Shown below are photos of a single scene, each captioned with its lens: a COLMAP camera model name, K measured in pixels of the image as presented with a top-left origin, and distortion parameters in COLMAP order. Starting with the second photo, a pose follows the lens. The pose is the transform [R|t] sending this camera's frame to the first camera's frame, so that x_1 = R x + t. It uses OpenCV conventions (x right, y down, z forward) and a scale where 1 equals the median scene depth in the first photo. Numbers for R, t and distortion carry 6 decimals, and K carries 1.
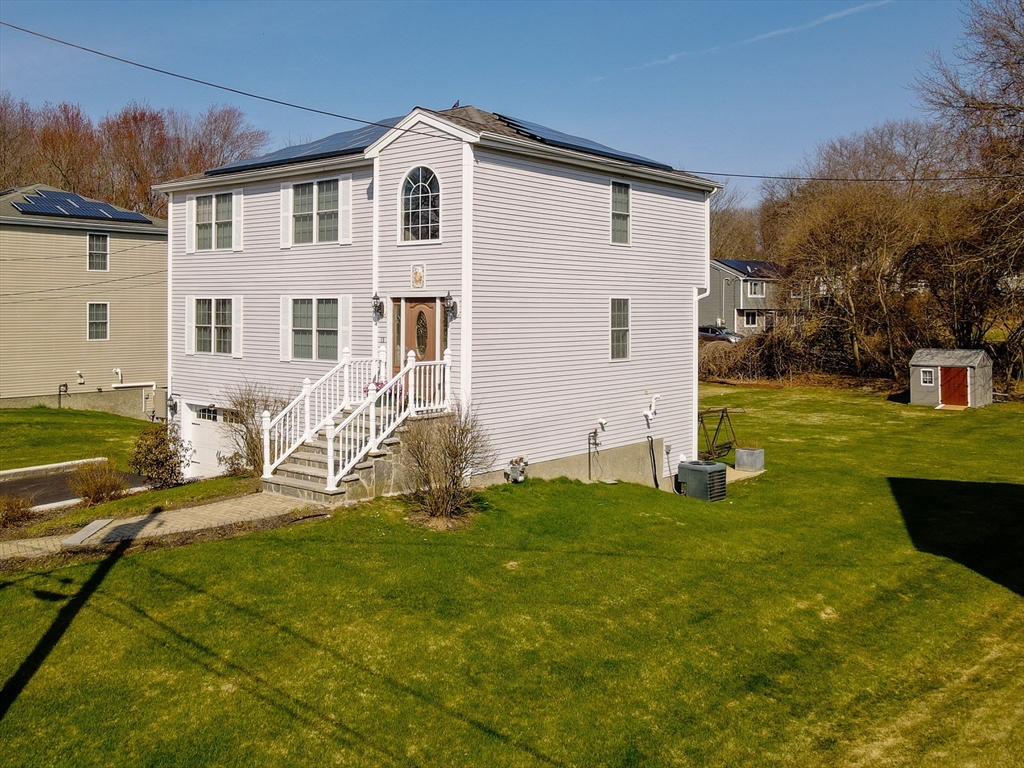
lens RADIAL K [[963.3, 0, 484.7], [0, 963.3, 320.0], [0, 0, 1]] dist [0.016975, 0.005167]
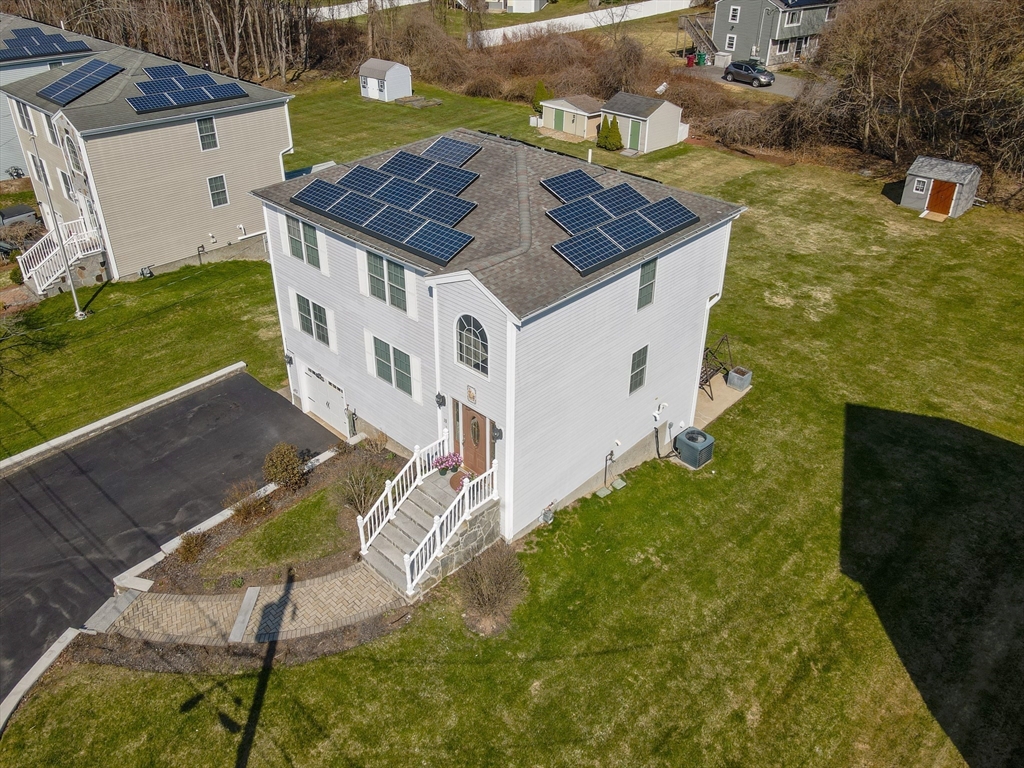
lens RADIAL K [[765.4, 0, 495.7], [0, 765.4, 332.4], [0, 0, 1]] dist [0.016999, 0.003375]
pose [[0.997967, 0.023620, -0.059195, 0.015320], [0.007131, 0.881577, 0.471986, -0.494320], [0.063333, -0.471449, 0.879616, 0.150651]]
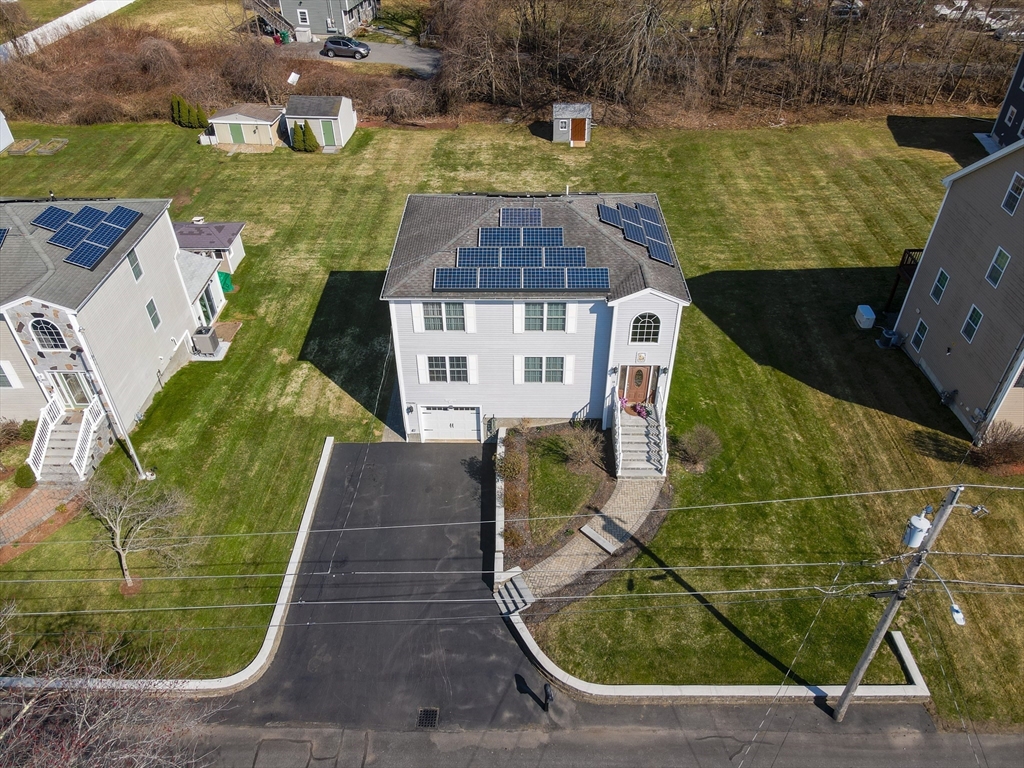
lens RADIAL K [[749.1, 0, 505.5], [0, 749.1, 380.6], [0, 0, 1]] dist [0.016582, 0.007697]
pose [[0.768362, -0.408631, 0.492586, -0.941924], [0.022489, 0.786409, 0.617297, -0.857869], [-0.639621, -0.463229, 0.613436, 0.151204]]
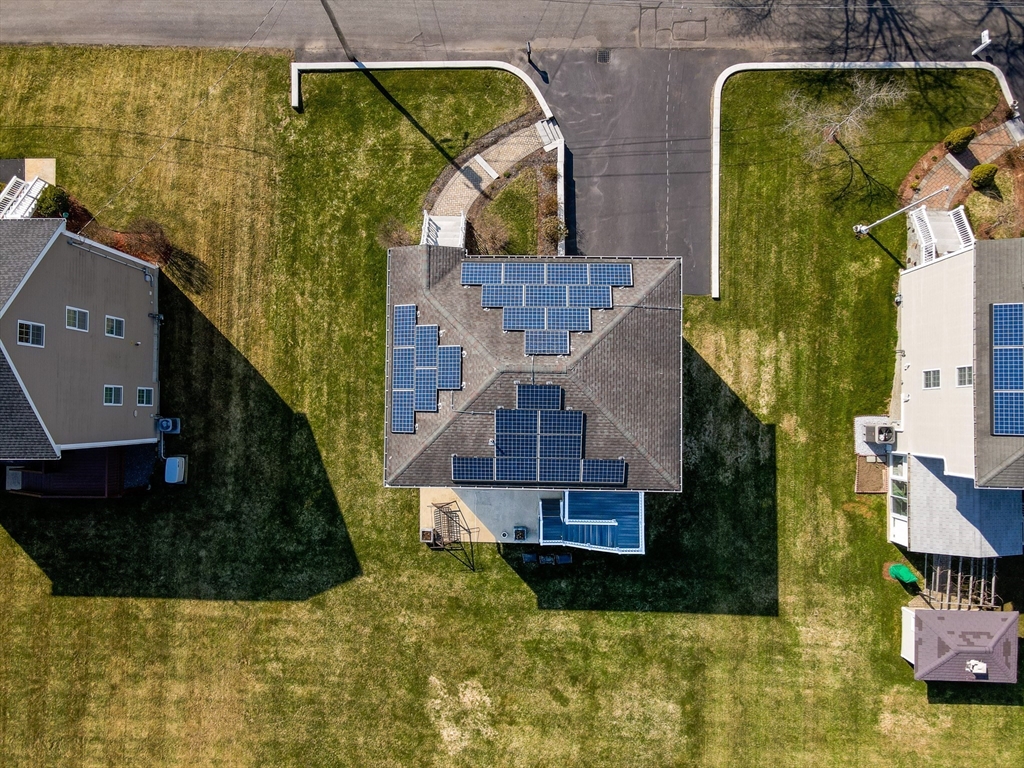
lens RADIAL K [[749.1, 0, 505.5], [0, 749.1, 380.6], [0, 0, 1]] dist [0.016582, 0.007697]
pose [[-0.764793, 0.644250, -0.005716, -0.004162], [0.021693, 0.034617, 0.999165, -1.535723], [0.643910, 0.764031, -0.040450, 1.185073]]
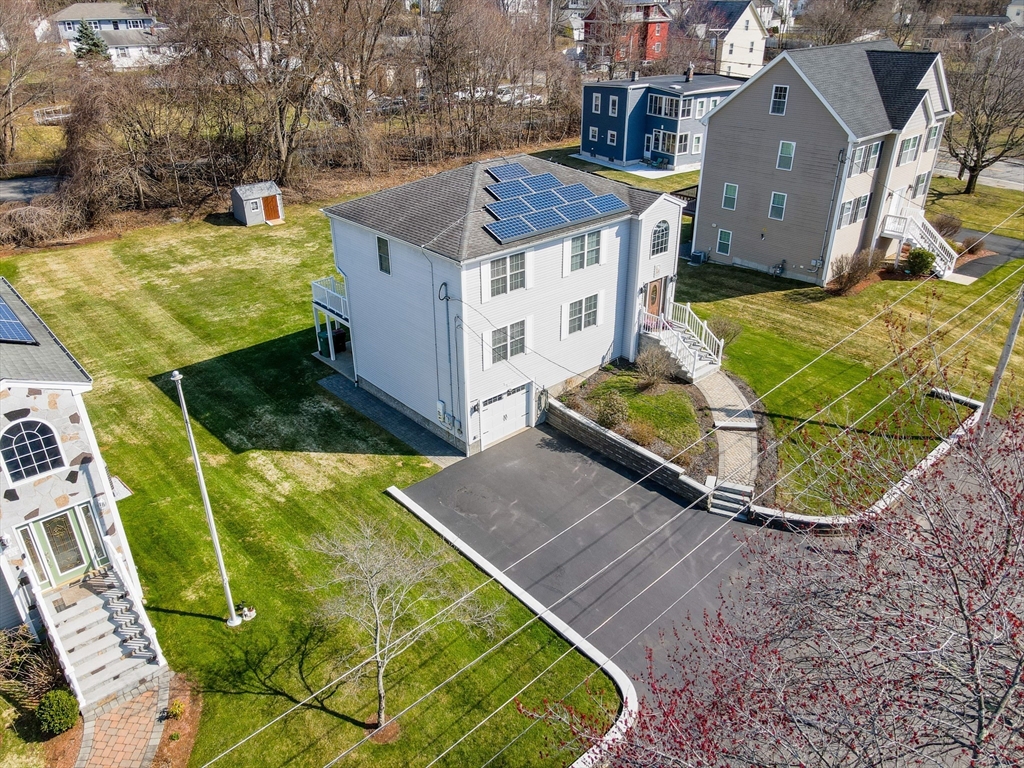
lens RADIAL K [[749.4, 0, 505.8], [0, 749.4, 376.5], [0, 0, 1]] dist [0.028540, 0.004993]
pose [[0.133711, -0.457399, 0.879152, -1.462631], [0.022114, 0.888274, 0.458781, -0.527934], [-0.990774, -0.041903, 0.128887, 0.946827]]
